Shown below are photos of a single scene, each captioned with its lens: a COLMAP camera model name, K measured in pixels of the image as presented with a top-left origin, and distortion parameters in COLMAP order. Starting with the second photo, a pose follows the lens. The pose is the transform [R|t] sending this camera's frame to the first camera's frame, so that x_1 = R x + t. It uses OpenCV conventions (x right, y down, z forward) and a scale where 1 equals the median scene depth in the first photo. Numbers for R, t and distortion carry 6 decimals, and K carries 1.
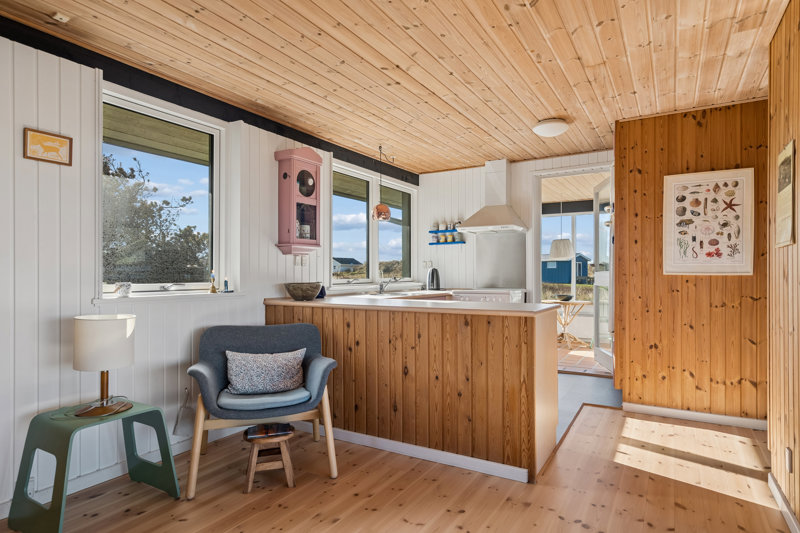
lens RADIAL K [[454.4, 0, 401.0], [0, 454.4, 272.4], [0, 0, 1]] dist [0.004267, 0.001121]
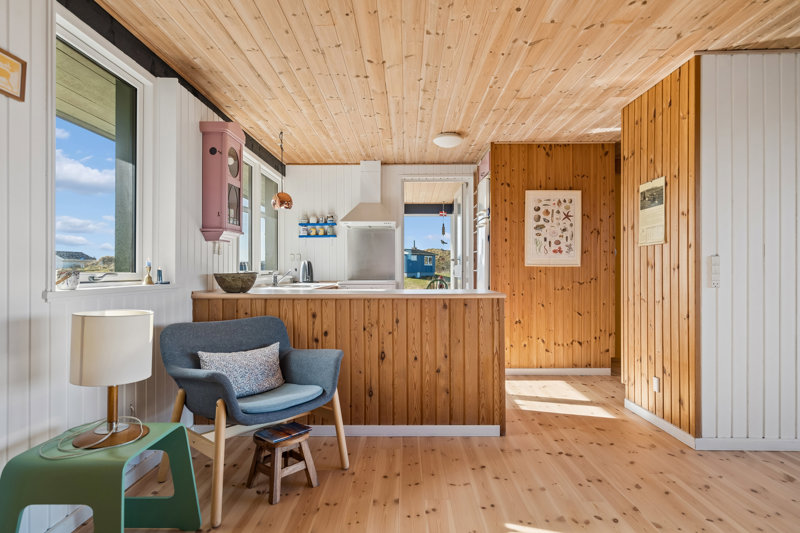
lens RADIAL K [[446.4, 0, 399.1], [0, 446.4, 269.3], [0, 0, 1]] dist [0.004538, 0.002082]
pose [[0.865628, 0.001780, 0.500685, -0.386539], [-0.001368, 0.999998, -0.001190, 0.016345], [-0.500686, 0.000345, 0.865629, 0.078359]]
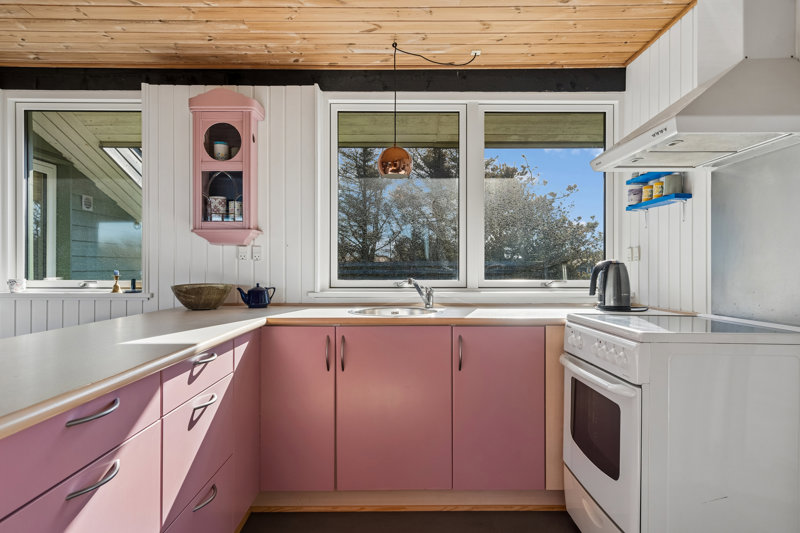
lens RADIAL K [[446.4, 0, 399.1], [0, 446.4, 269.3], [0, 0, 1]] dist [0.004538, 0.002082]
pose [[0.514571, 0.003674, -0.857440, 0.545657], [-0.001404, 0.999993, 0.003442, -0.003381], [0.857446, -0.000568, 0.514573, 0.927837]]
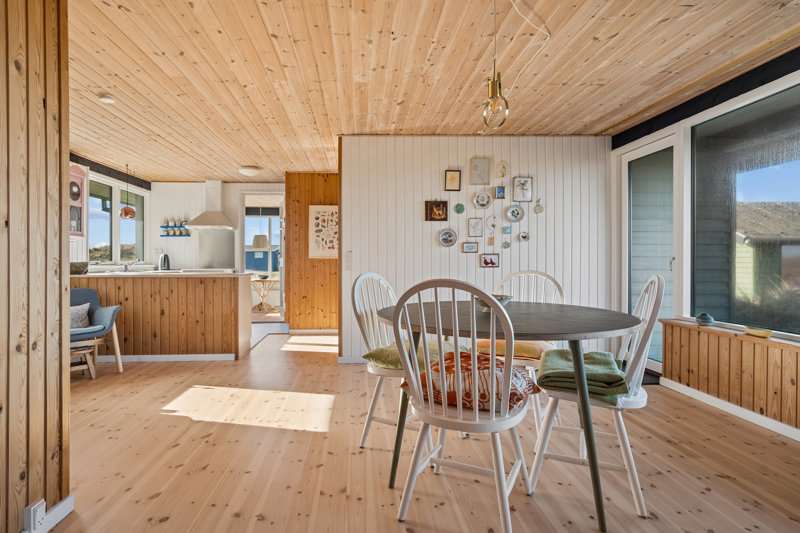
lens RADIAL K [[432.6, 0, 376.6], [0, 432.6, 263.7], [0, 0, 1]] dist [-0.000923, -0.000044]
pose [[0.834243, -0.000290, 0.551396, -0.176006], [-0.001701, 0.999994, 0.003100, 0.022577], [-0.551394, -0.003524, 0.834238, -0.654376]]
